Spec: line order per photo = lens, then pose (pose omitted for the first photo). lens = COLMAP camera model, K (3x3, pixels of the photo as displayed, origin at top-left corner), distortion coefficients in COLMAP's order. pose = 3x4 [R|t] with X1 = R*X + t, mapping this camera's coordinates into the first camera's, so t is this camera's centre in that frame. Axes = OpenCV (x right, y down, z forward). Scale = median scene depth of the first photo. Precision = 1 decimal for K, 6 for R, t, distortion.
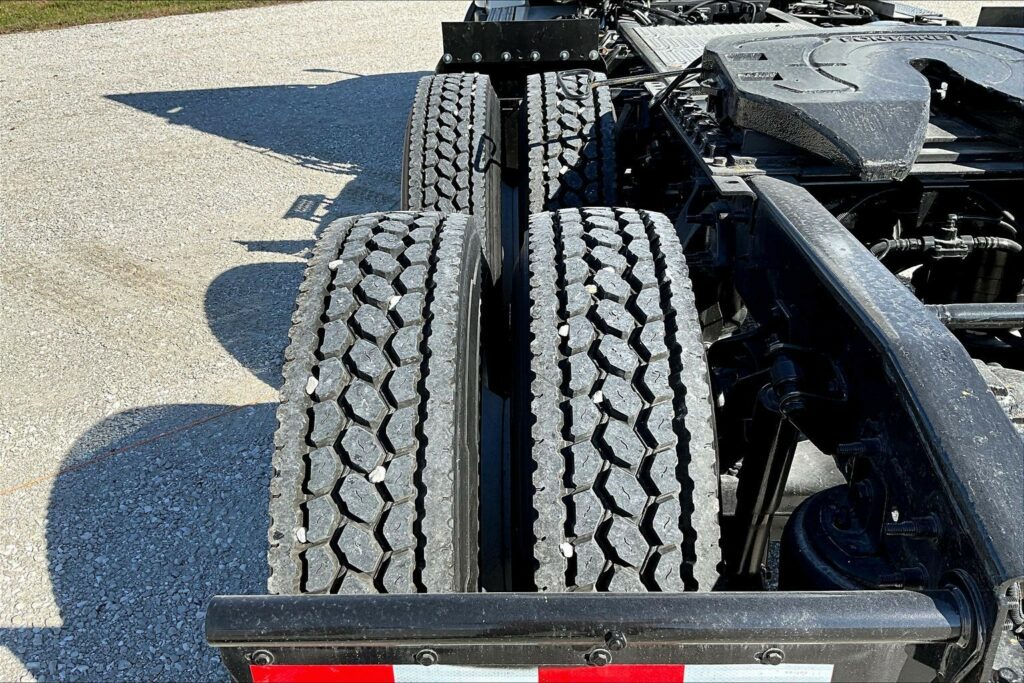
lens RADIAL K [[840.0, 0, 509.7], [0, 840.0, 336.5], [0, 0, 1]] dist [0.118347, -0.245348]
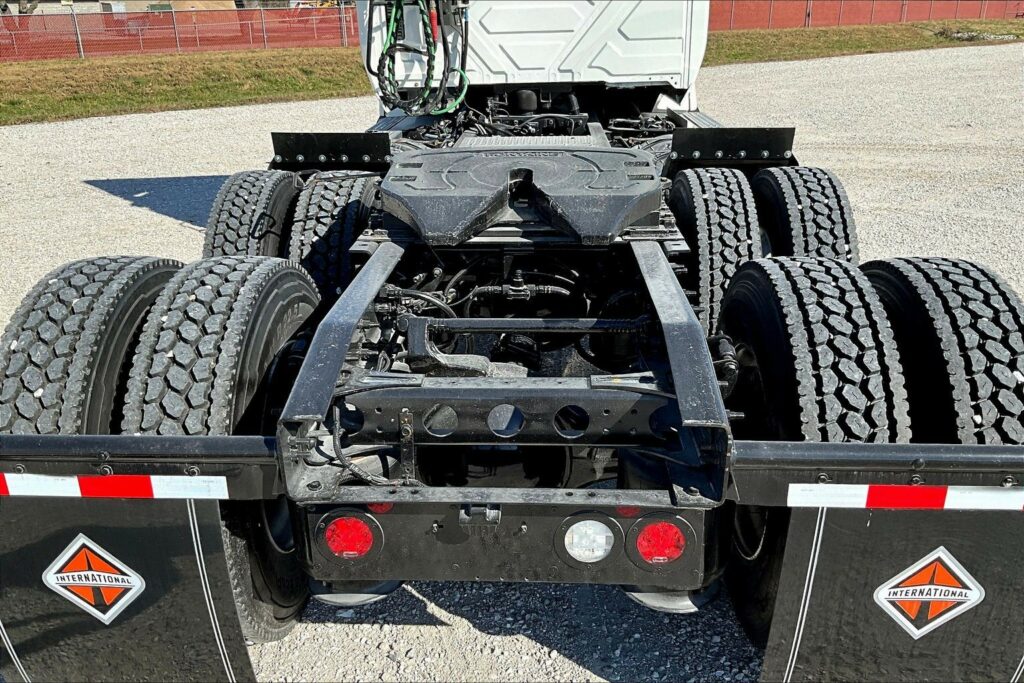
lens RADIAL K [[840.0, 0, 509.7], [0, 840.0, 336.5], [0, 0, 1]] dist [0.118347, -0.245348]
pose [[0.999595, 0.021170, -0.019015, 0.407482], [-0.023003, 0.994514, -0.102044, 0.096944], [0.016750, 0.102440, 0.994598, -0.364390]]
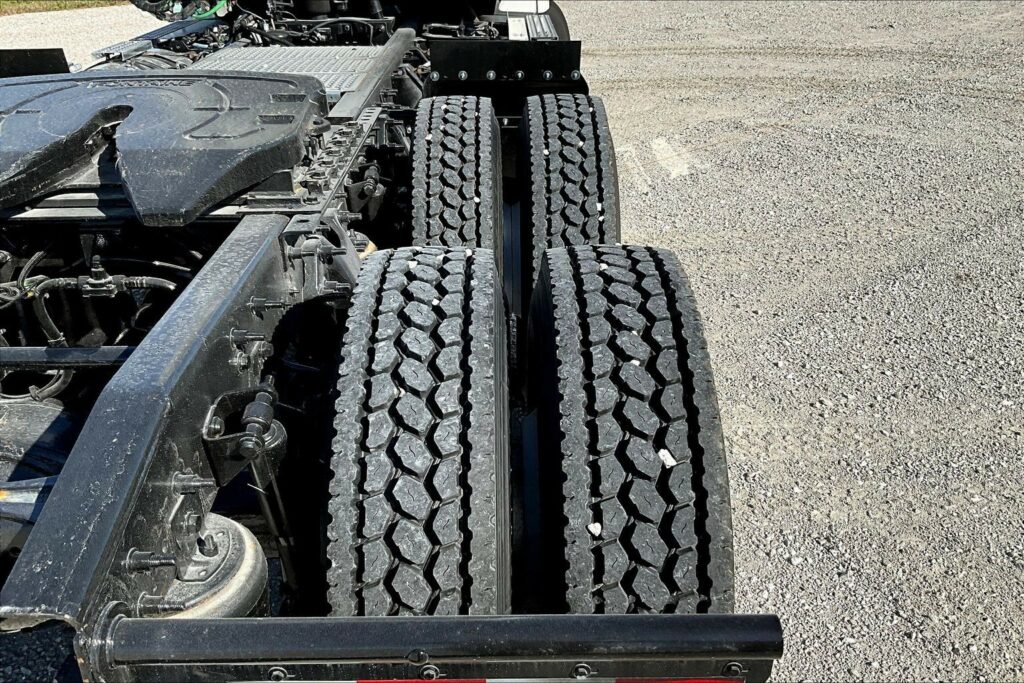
lens RADIAL K [[840.0, 0, 509.7], [0, 840.0, 336.5], [0, 0, 1]] dist [0.118347, -0.245348]
pose [[0.999553, 0.002988, 0.029732, 0.767703], [-0.003186, 0.999973, 0.006609, -0.038794], [-0.029712, -0.006701, 0.999536, -0.064827]]
